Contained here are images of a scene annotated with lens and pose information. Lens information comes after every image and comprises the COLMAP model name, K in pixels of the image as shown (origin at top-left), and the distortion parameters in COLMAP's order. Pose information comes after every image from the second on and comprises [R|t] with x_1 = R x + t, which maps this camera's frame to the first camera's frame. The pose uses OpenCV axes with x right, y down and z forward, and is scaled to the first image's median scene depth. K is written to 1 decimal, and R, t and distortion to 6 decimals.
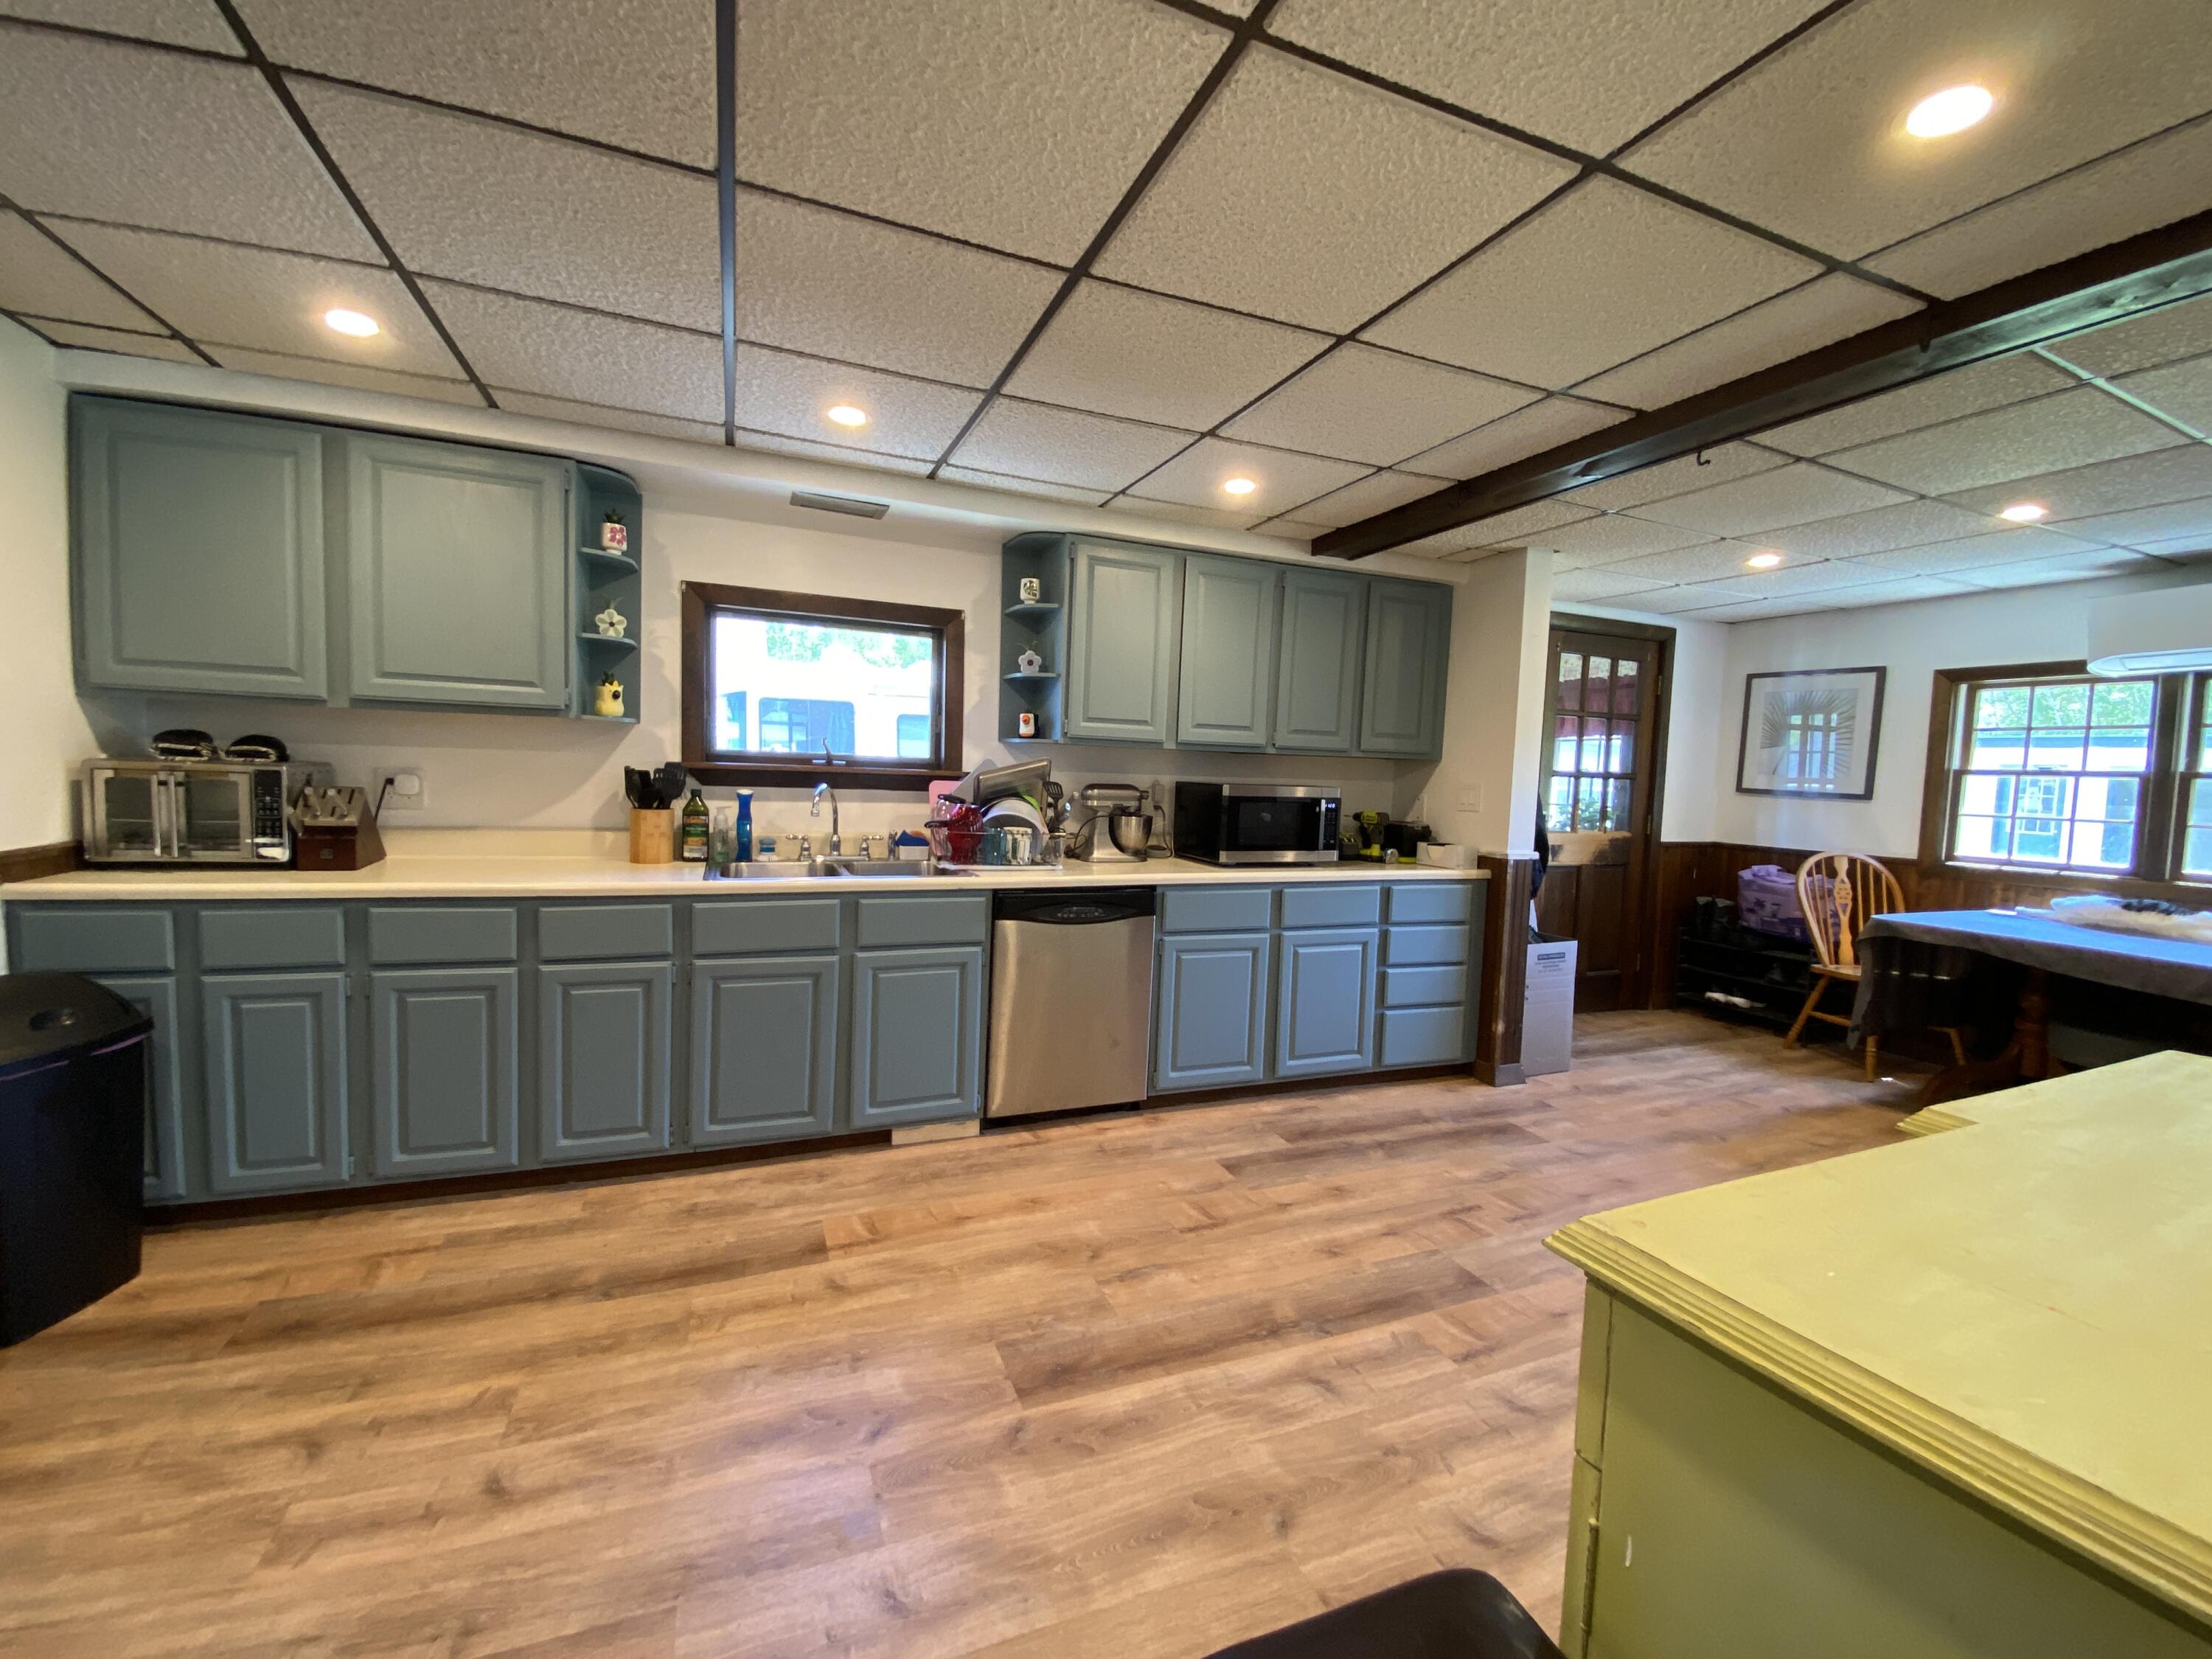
lens RADIAL K [[906.3, 0, 1095.9], [0, 906.3, 836.4], [0, 0, 1]] dist [0.080803, -0.054732]
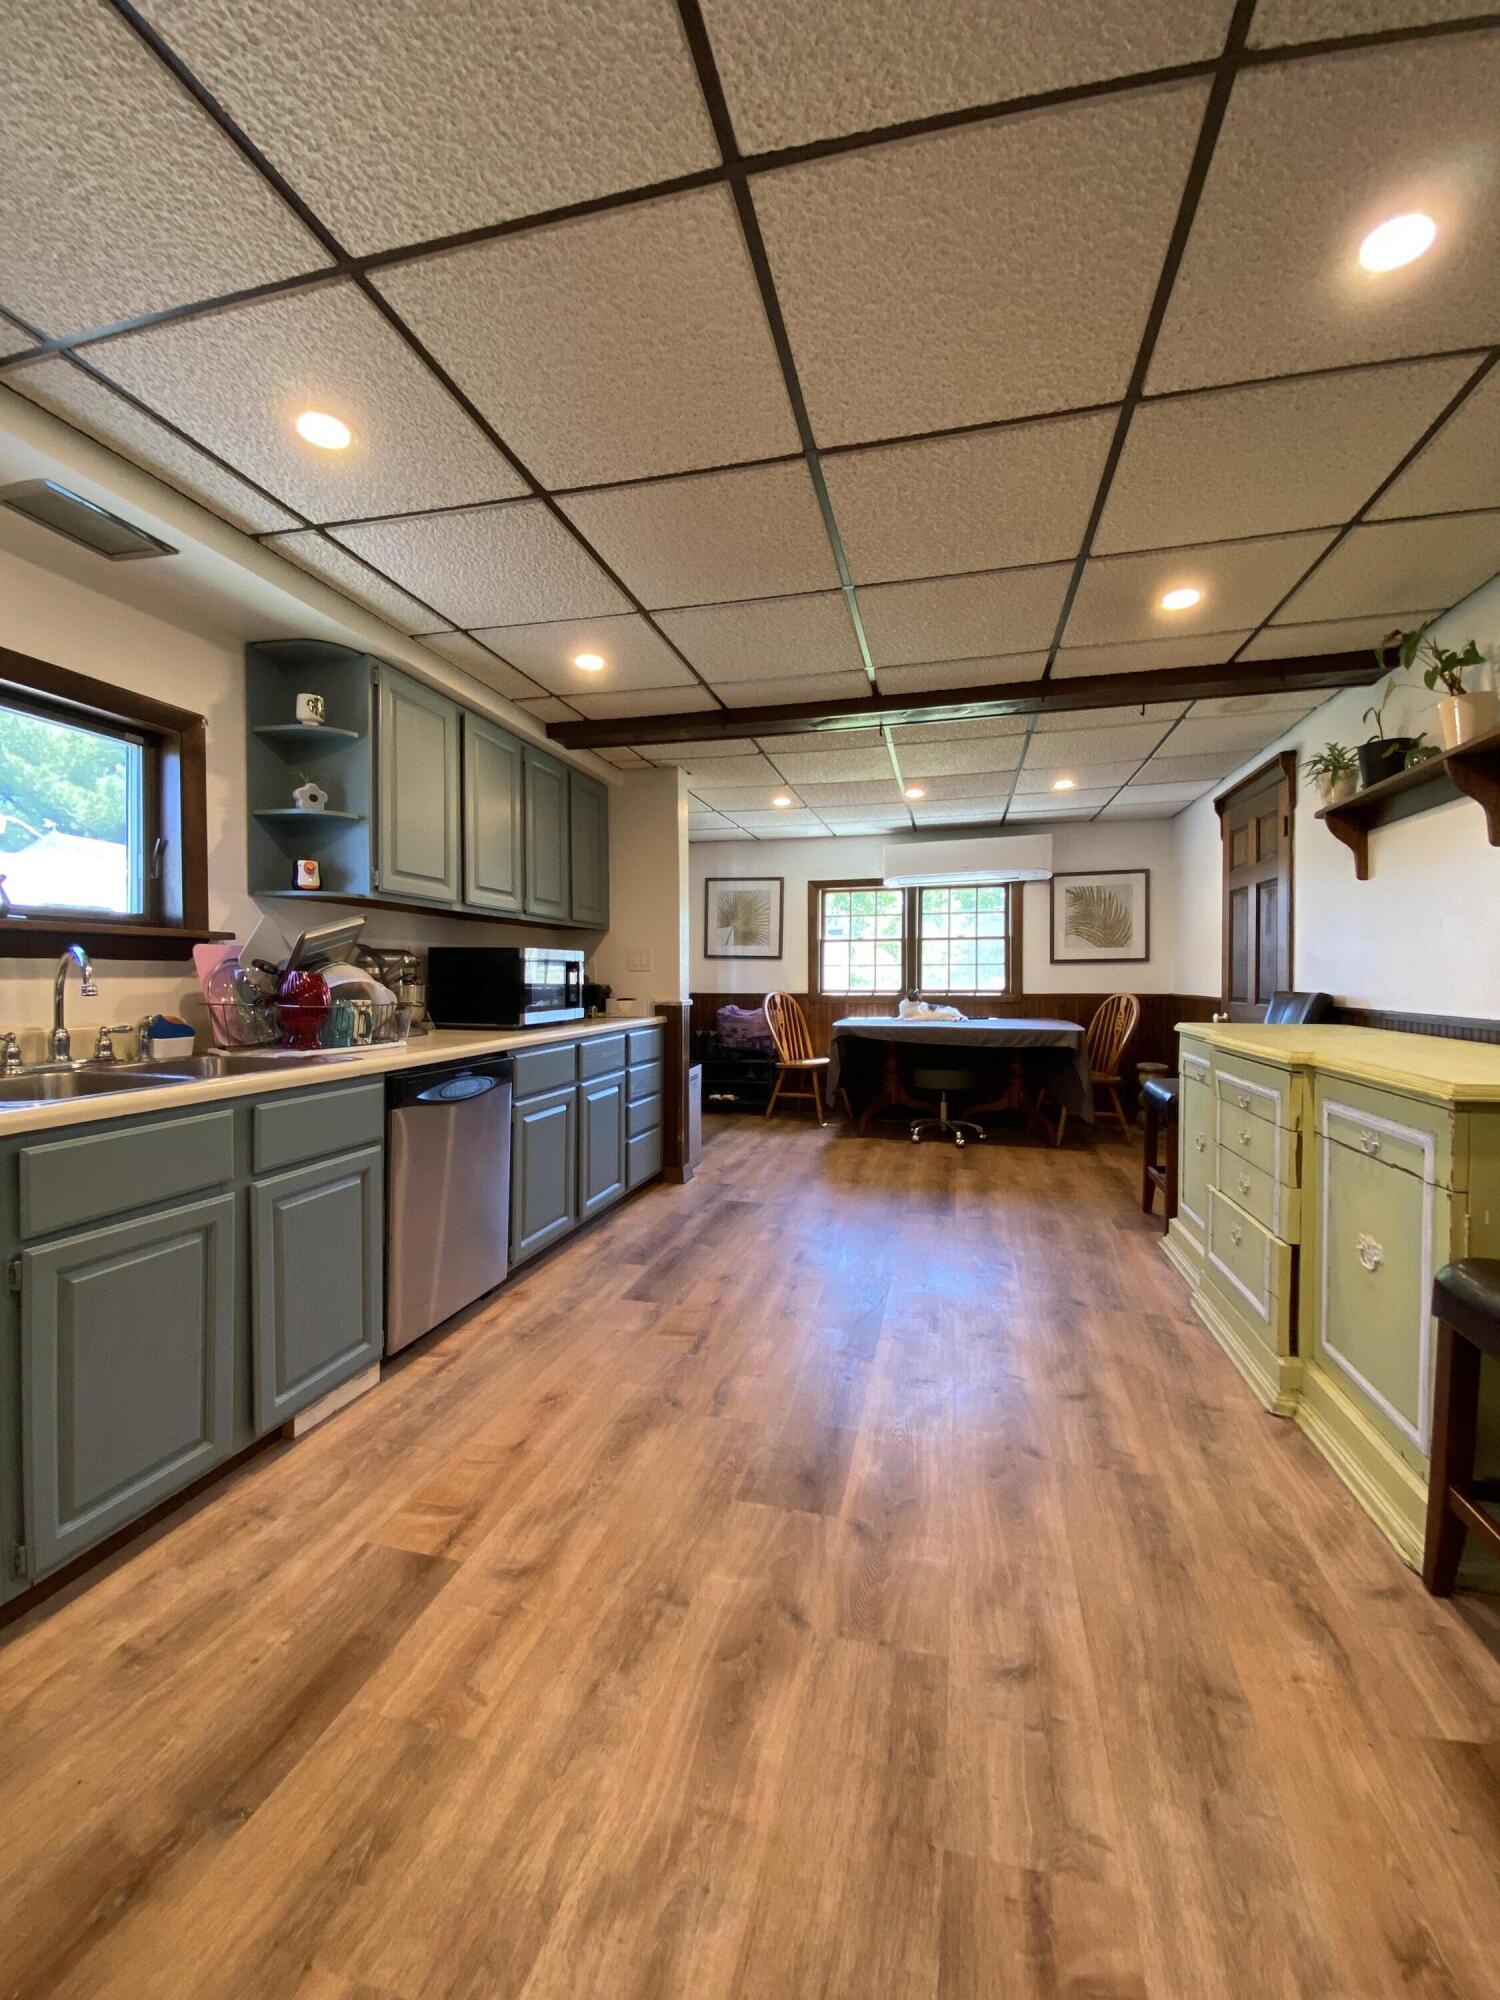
lens RADIAL K [[819.4, 0, 750.0], [0, 819.4, 1000.0], [0, 0, 1]] dist [0.080803, -0.054732]
pose [[0.589219, -0.059377, 0.805788, -0.488978], [0.081049, 0.996609, 0.014173, 0.009553], [-0.803898, 0.056957, 0.592034, 0.276000]]
